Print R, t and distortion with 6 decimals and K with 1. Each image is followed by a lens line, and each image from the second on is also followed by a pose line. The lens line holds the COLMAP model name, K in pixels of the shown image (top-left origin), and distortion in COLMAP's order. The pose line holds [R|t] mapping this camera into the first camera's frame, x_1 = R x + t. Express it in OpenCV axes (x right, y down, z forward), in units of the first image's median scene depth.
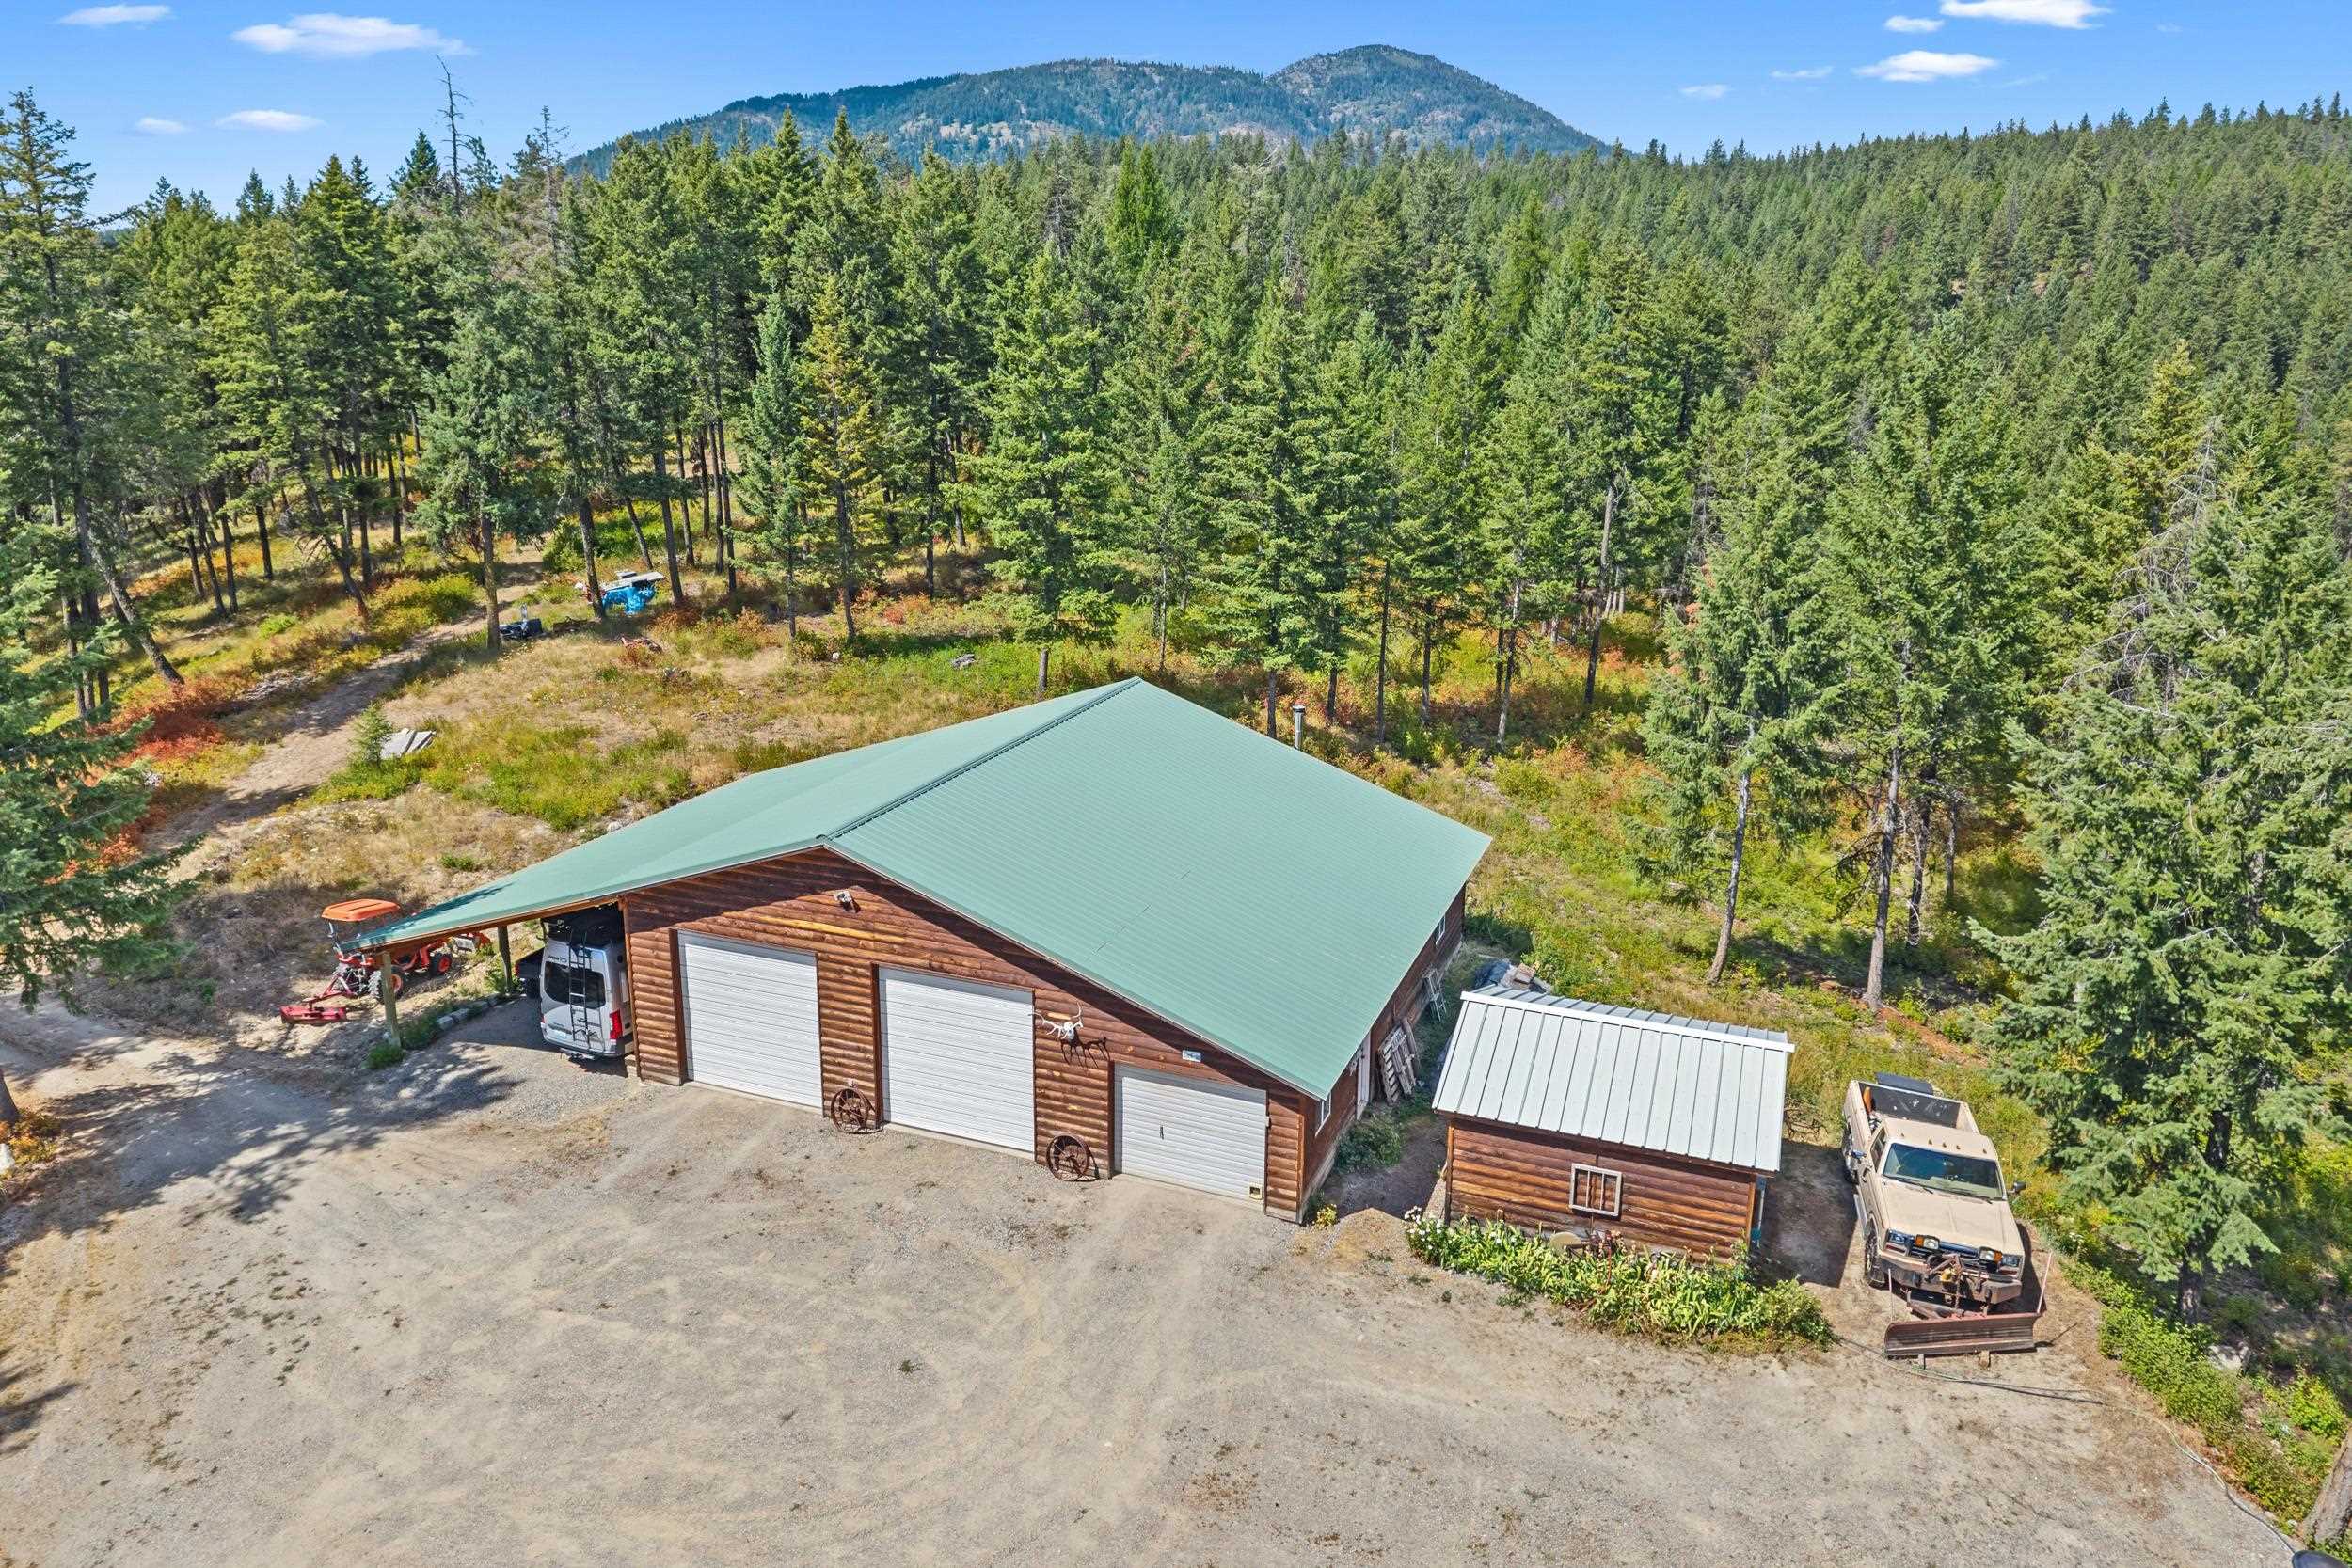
lens RADIAL K [[1582.8, 0, 1165.5], [0, 1582.8, 741.5], [0, 0, 1]] dist [0.055092, -0.087733]
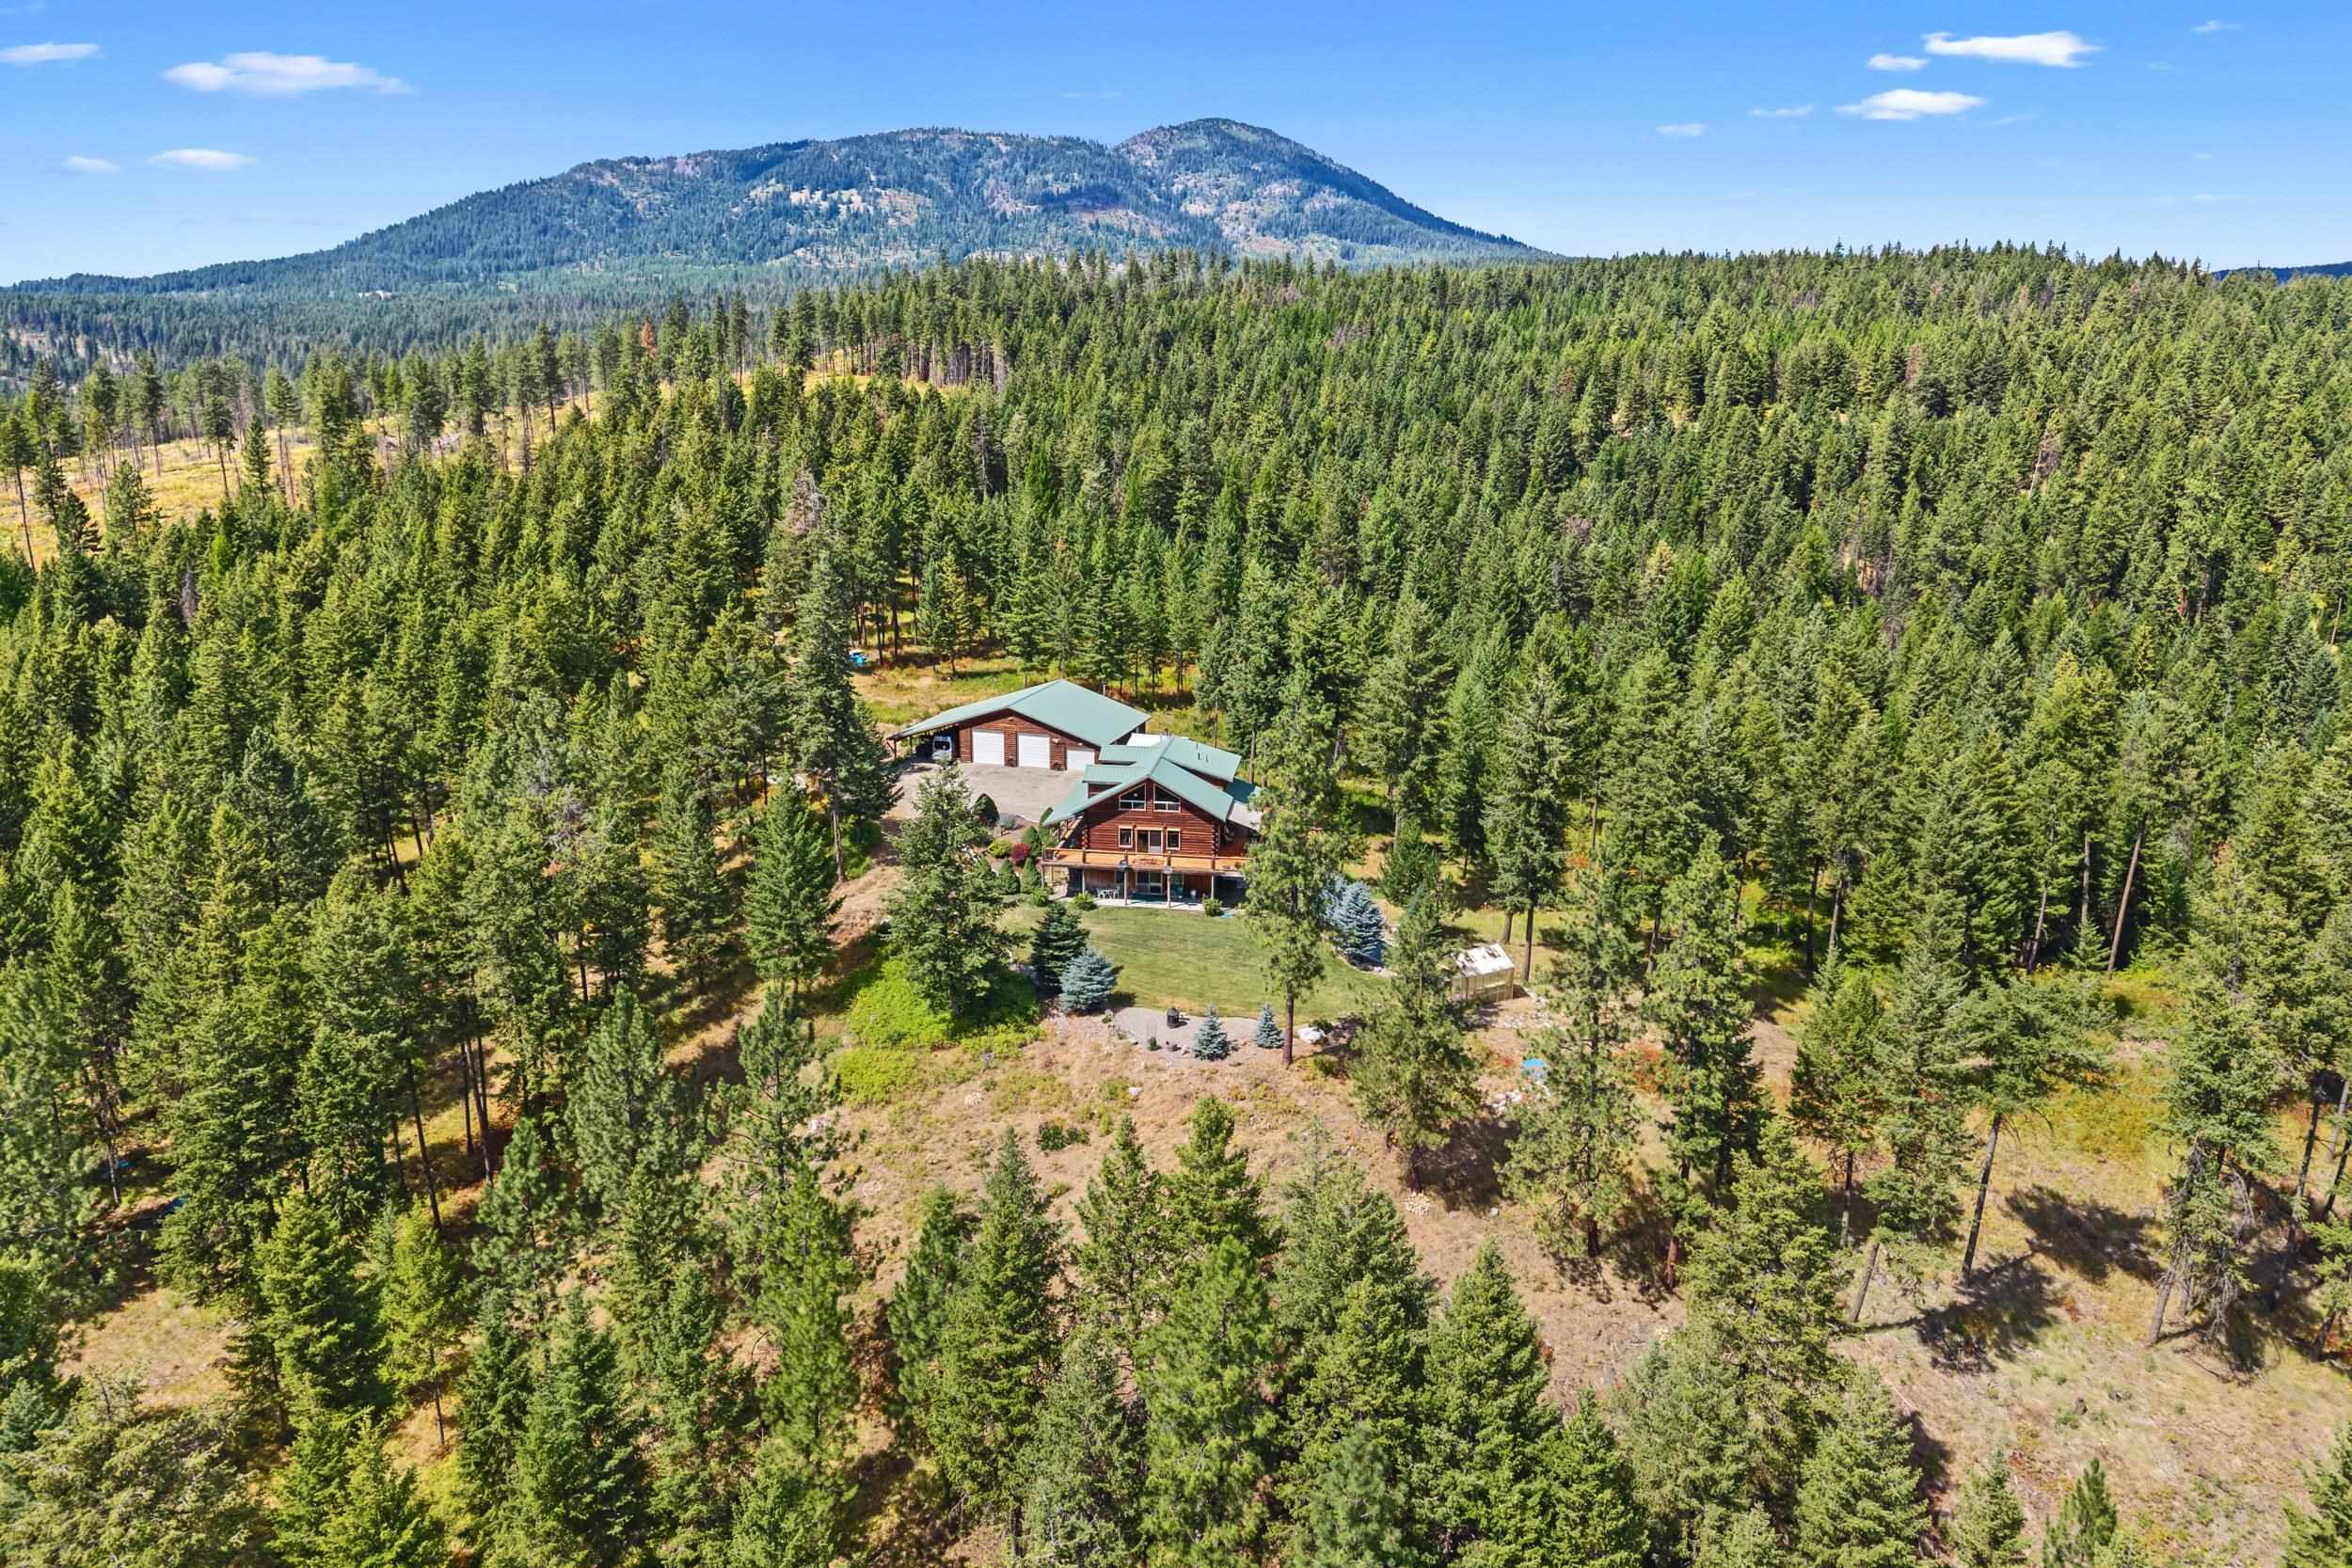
lens RADIAL K [[1455.1, 0, 1222.8], [0, 1455.1, 778.7], [0, 0, 1]] dist [-0.000005, -0.000217]
pose [[0.991173, -0.022667, 0.130621, -0.073379], [0.023107, 0.999731, -0.001850, 0.162232], [-0.130544, 0.004852, 0.991431, -1.905994]]
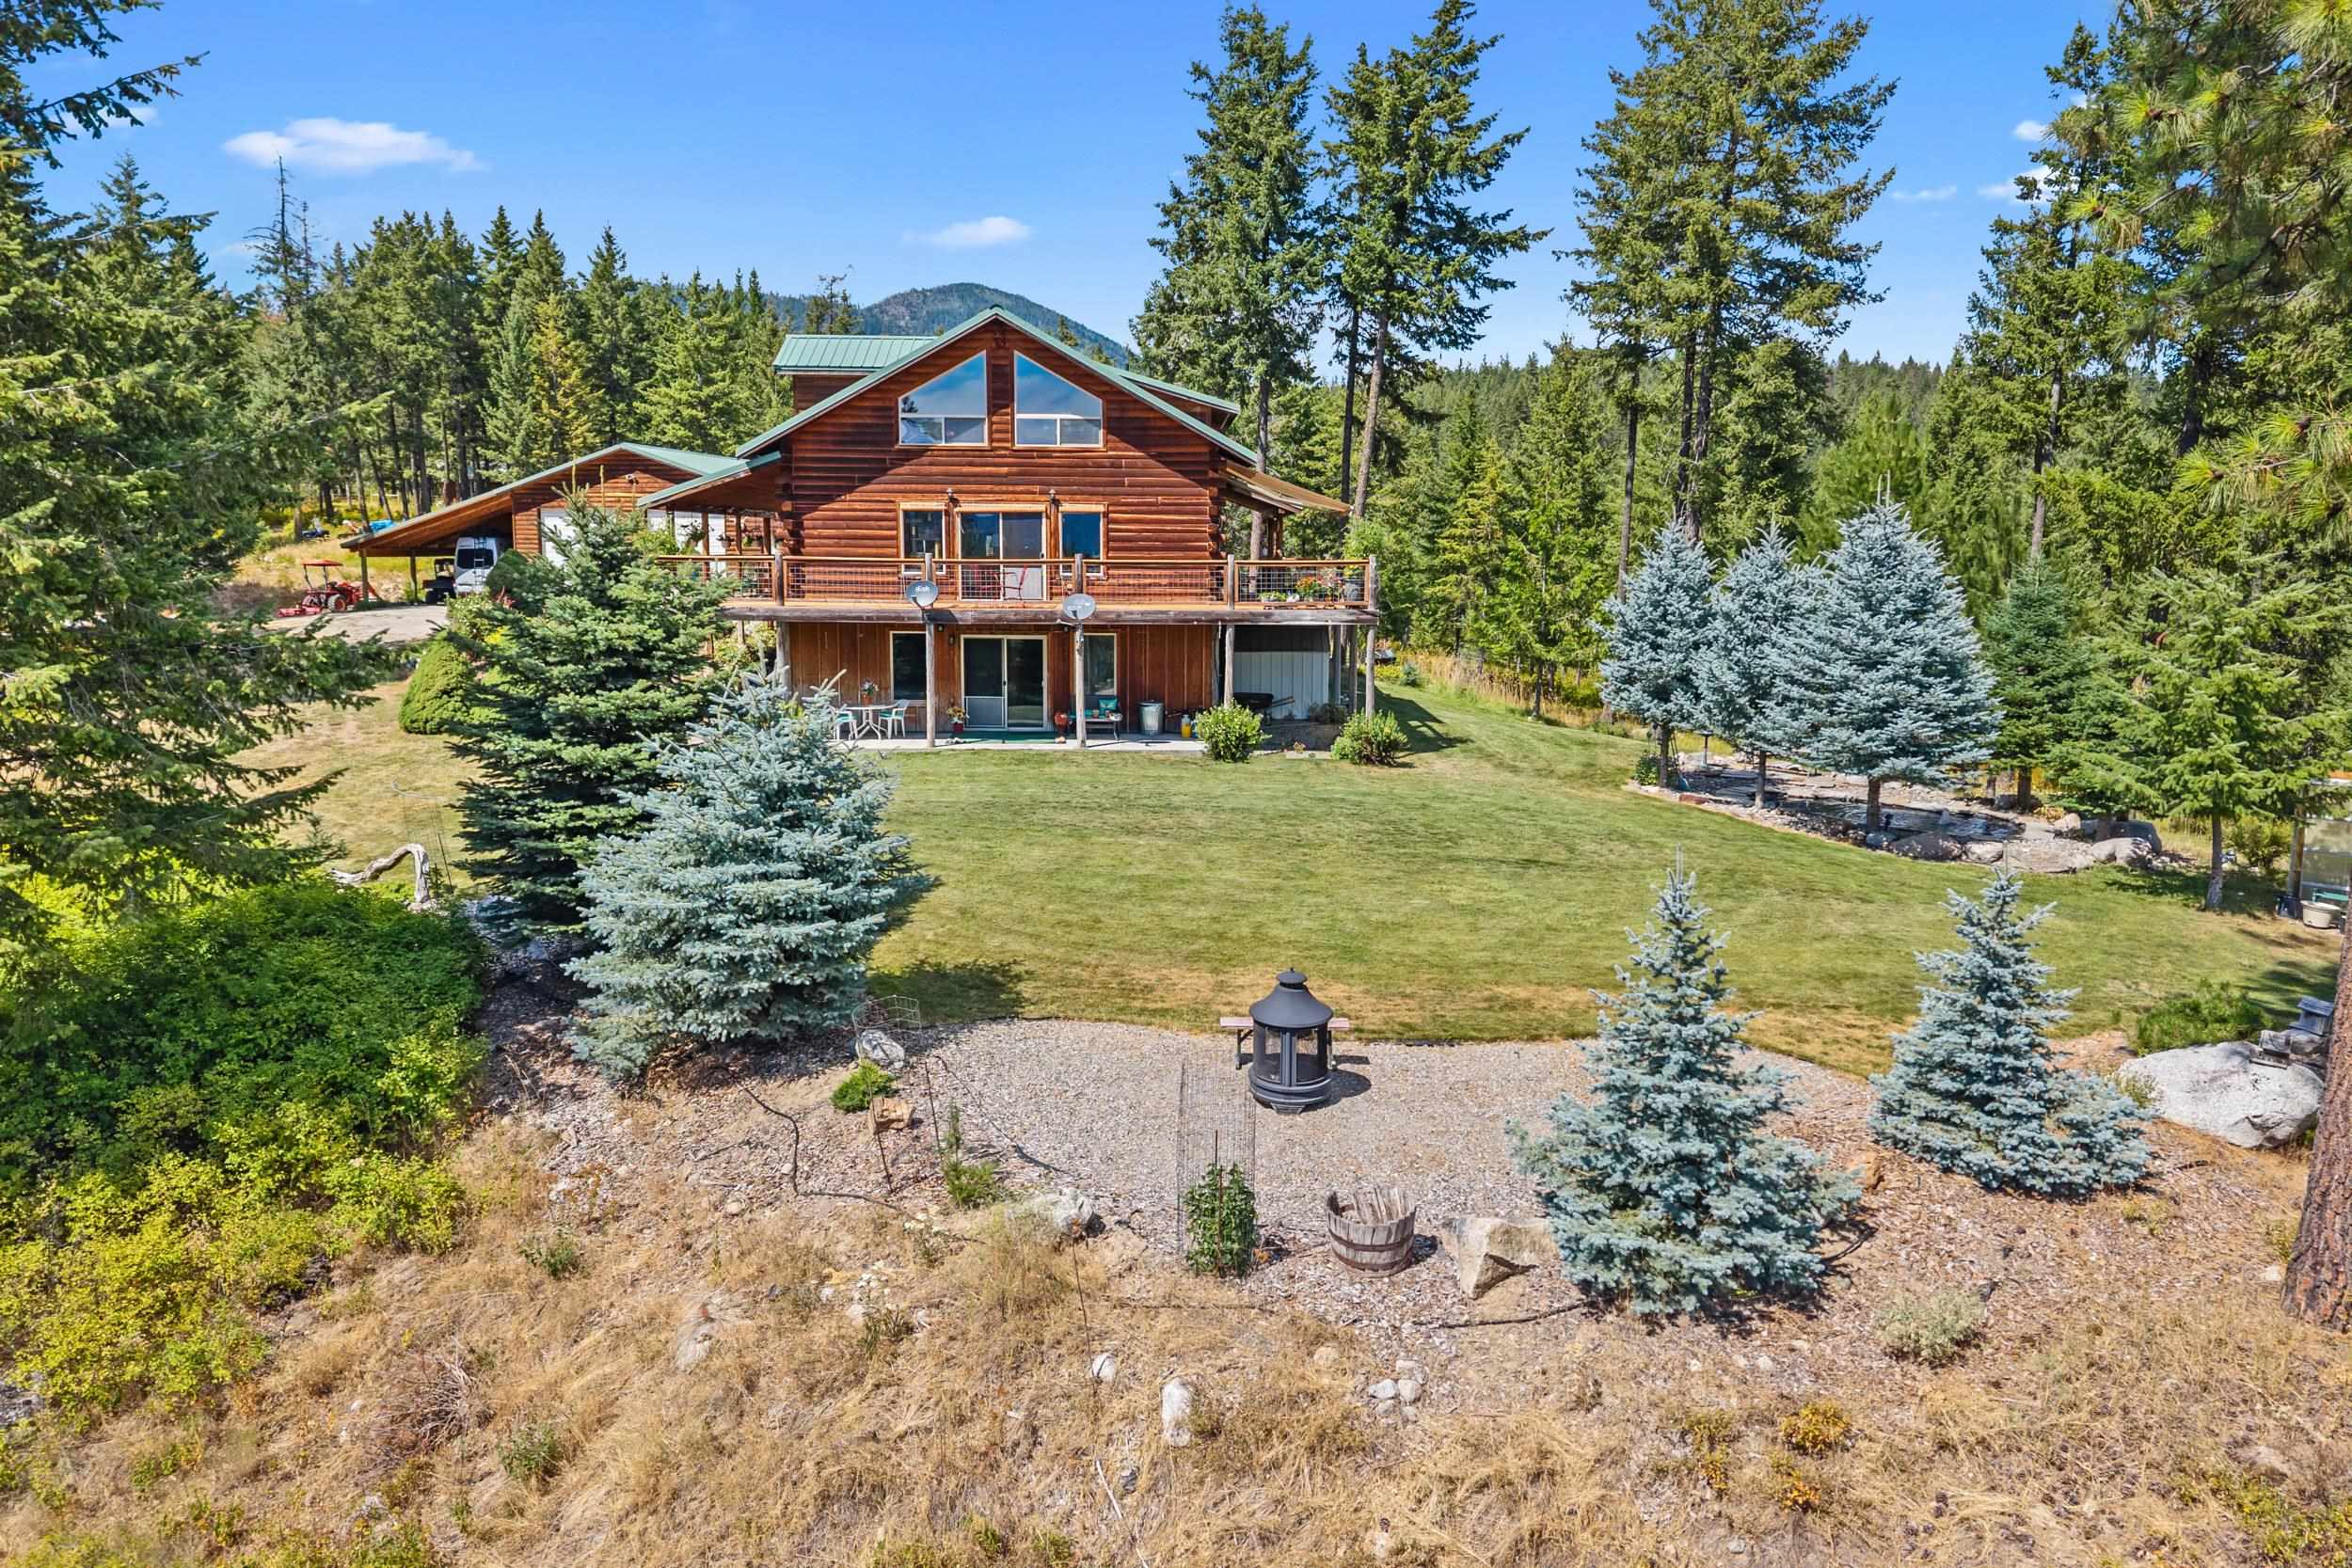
lens RADIAL K [[1582.8, 0, 1165.5], [0, 1582.8, 741.5], [0, 0, 1]] dist [0.055092, -0.087733]
pose [[0.970838, -0.036293, 0.236974, -0.011408], [0.065859, 0.990820, -0.118065, 0.390776], [-0.230514, 0.130229, 0.964315, -0.626032]]
